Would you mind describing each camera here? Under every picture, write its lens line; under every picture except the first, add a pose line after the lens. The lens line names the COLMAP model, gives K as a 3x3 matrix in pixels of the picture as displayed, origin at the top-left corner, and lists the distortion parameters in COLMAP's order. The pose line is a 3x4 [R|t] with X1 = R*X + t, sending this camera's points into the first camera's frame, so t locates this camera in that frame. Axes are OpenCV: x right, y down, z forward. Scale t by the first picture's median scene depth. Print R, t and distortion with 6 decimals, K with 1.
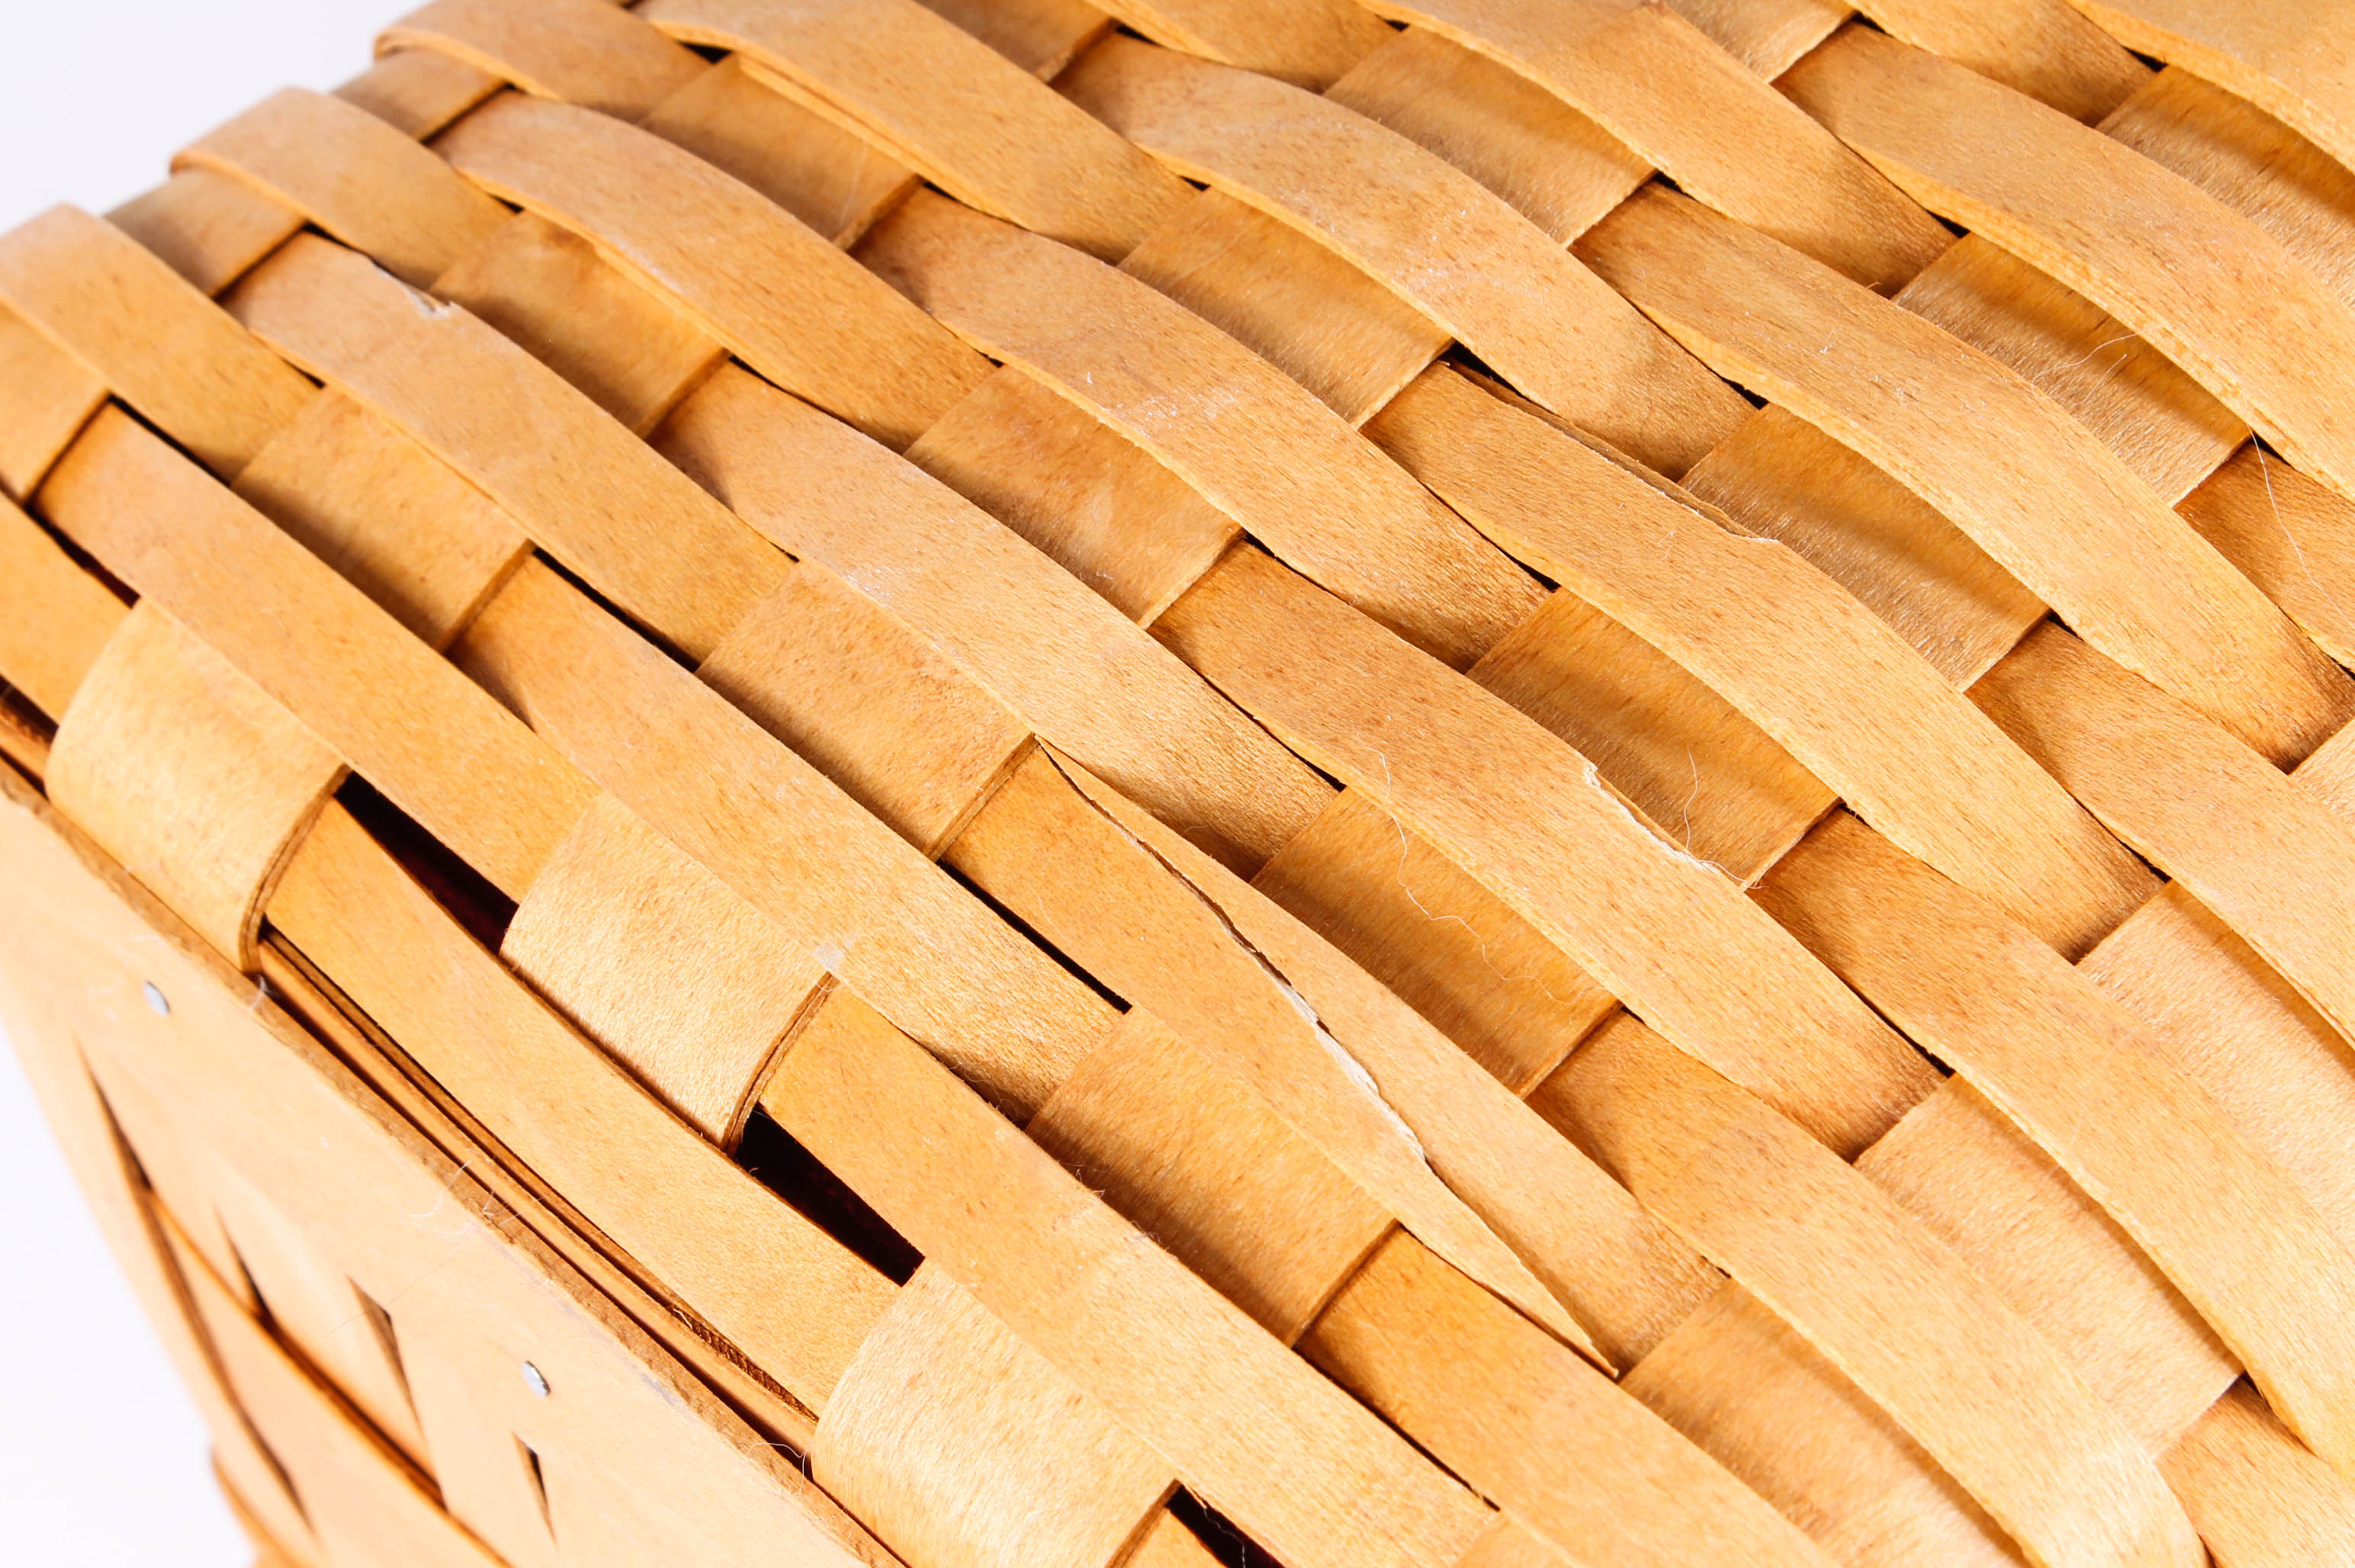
lens RADIAL K [[6115.5, 0, 1175.9], [0, 6115.5, 781.8], [0, 0, 1]] dist [0.095029, 0.000000]
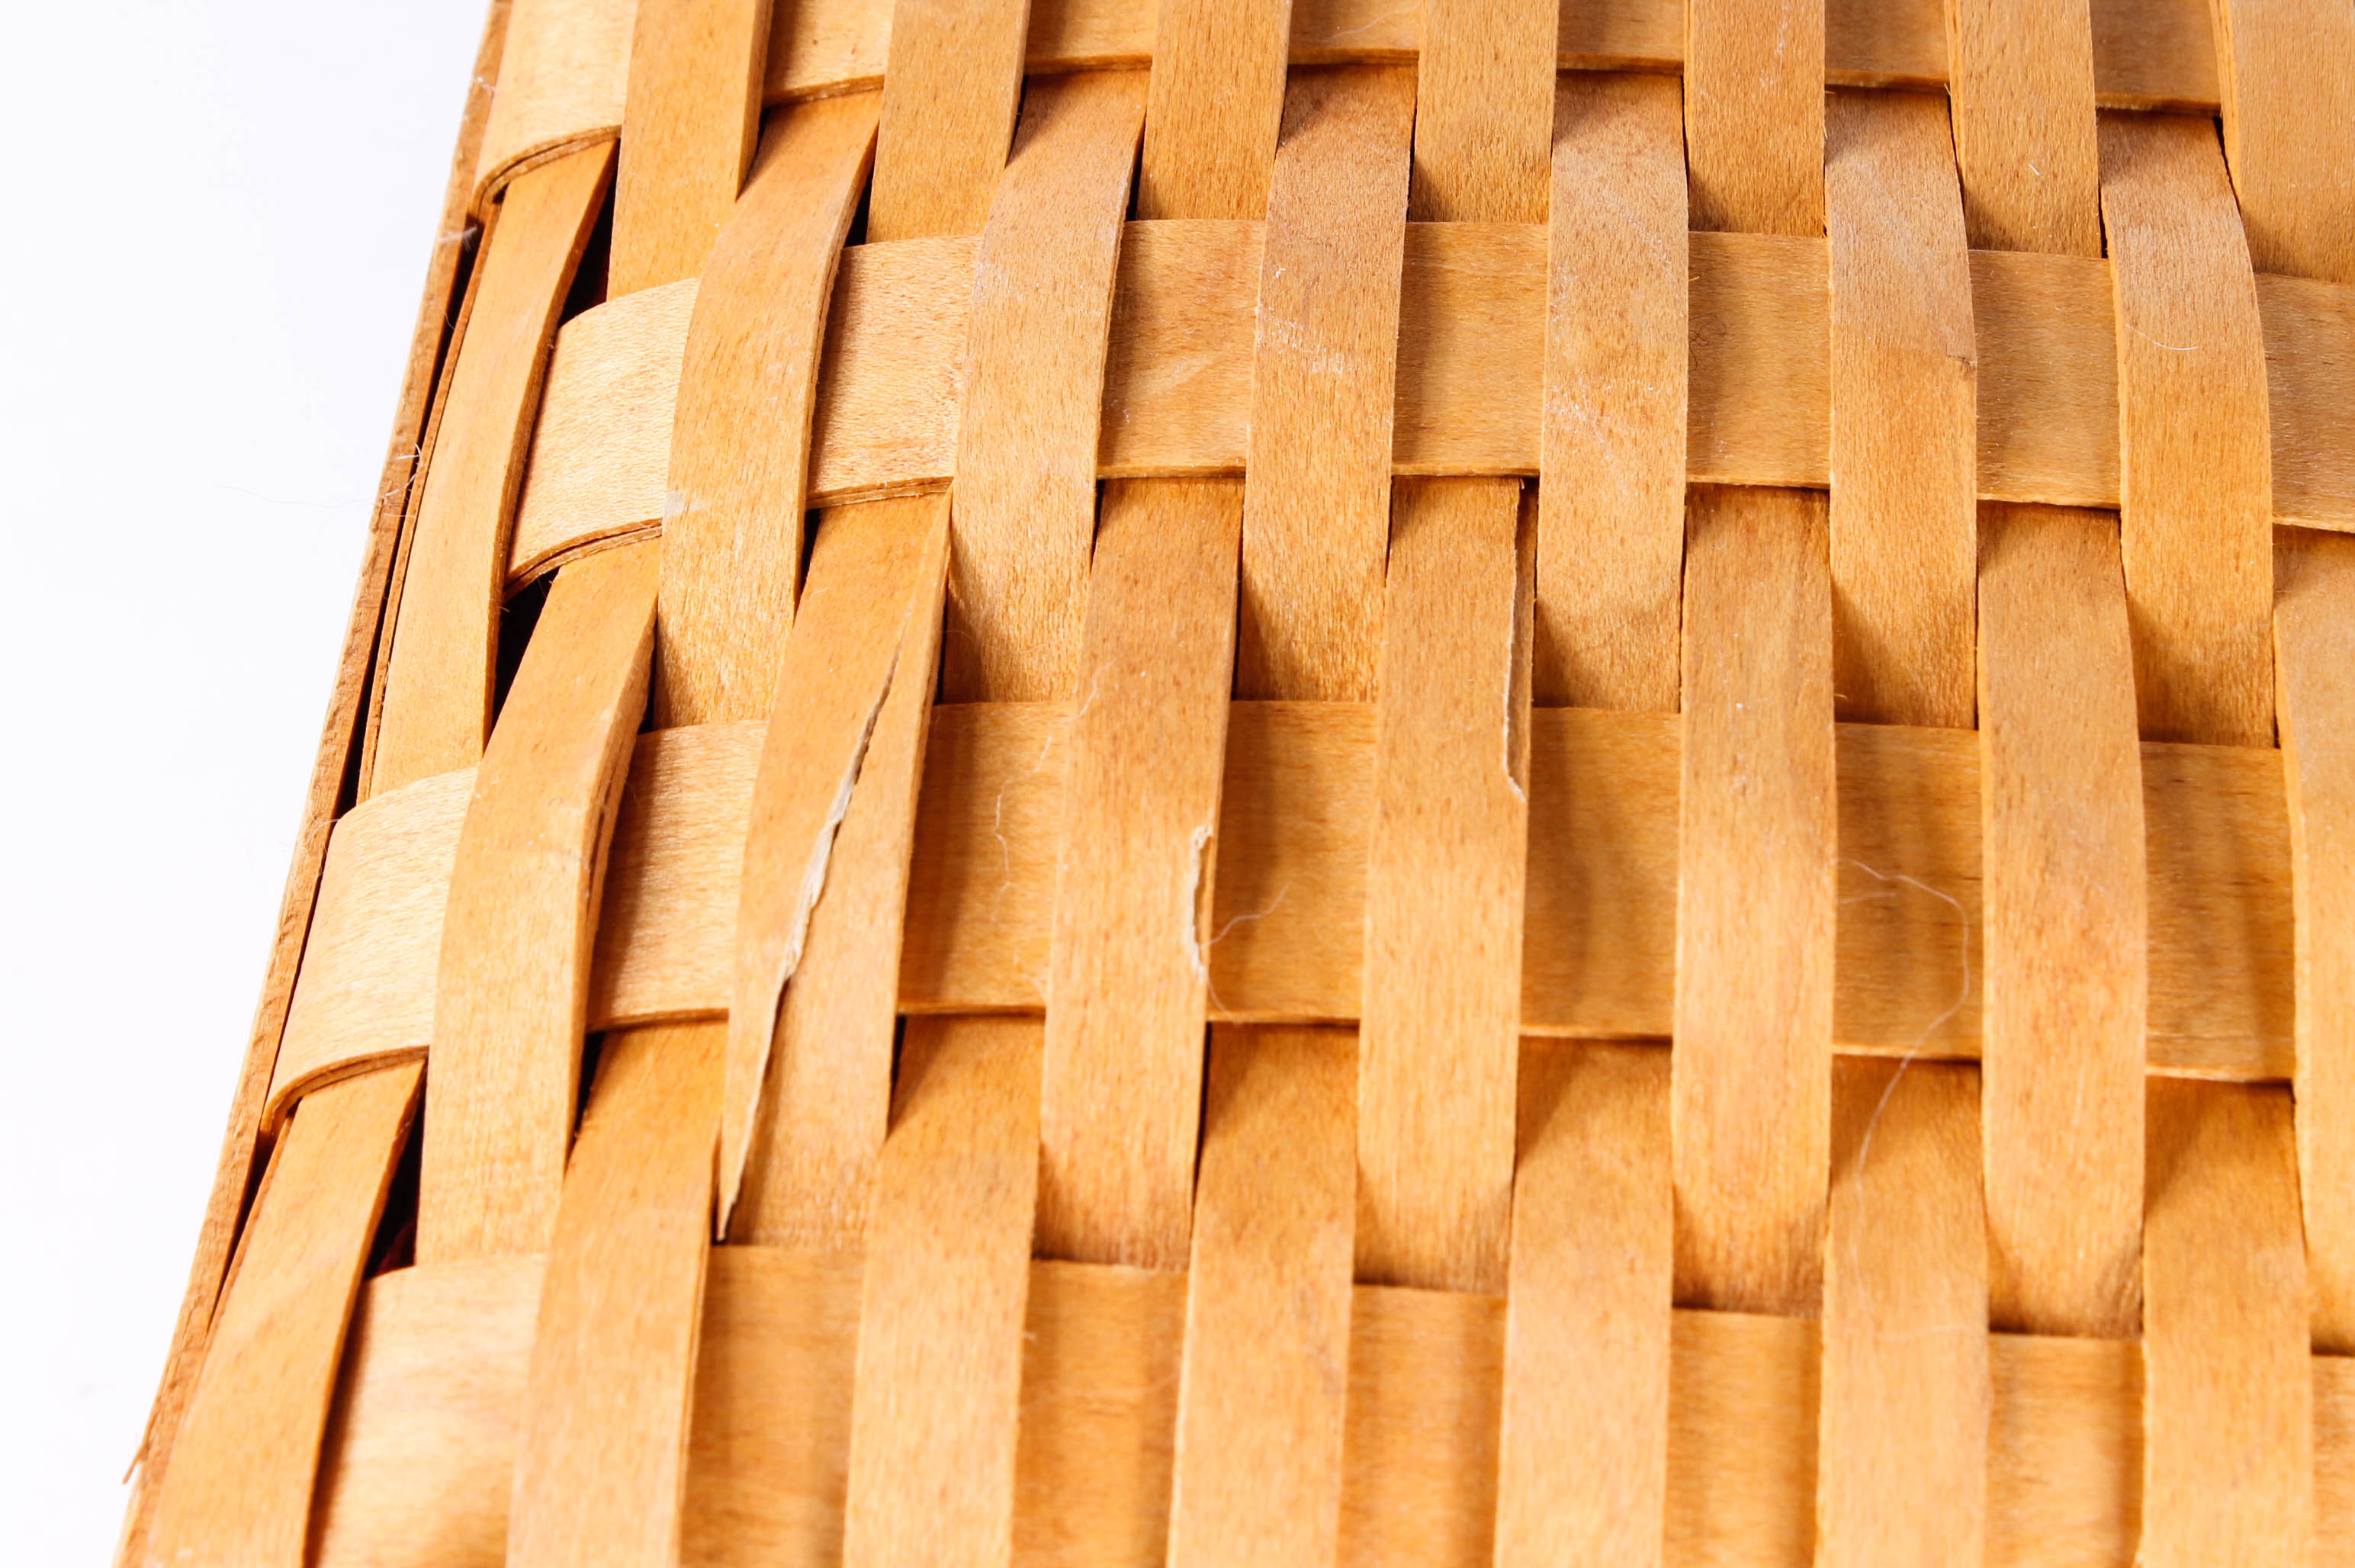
lens RADIAL K [[6115.5, 0, 1175.7], [0, 6115.5, 786.1], [0, 0, 1]] dist [0.095029, 0.000000]
pose [[0.672511, 0.663764, -0.327332, 0.376100], [-0.647776, 0.741831, 0.173414, -0.173055], [0.357931, 0.095415, 0.928860, 0.052724]]
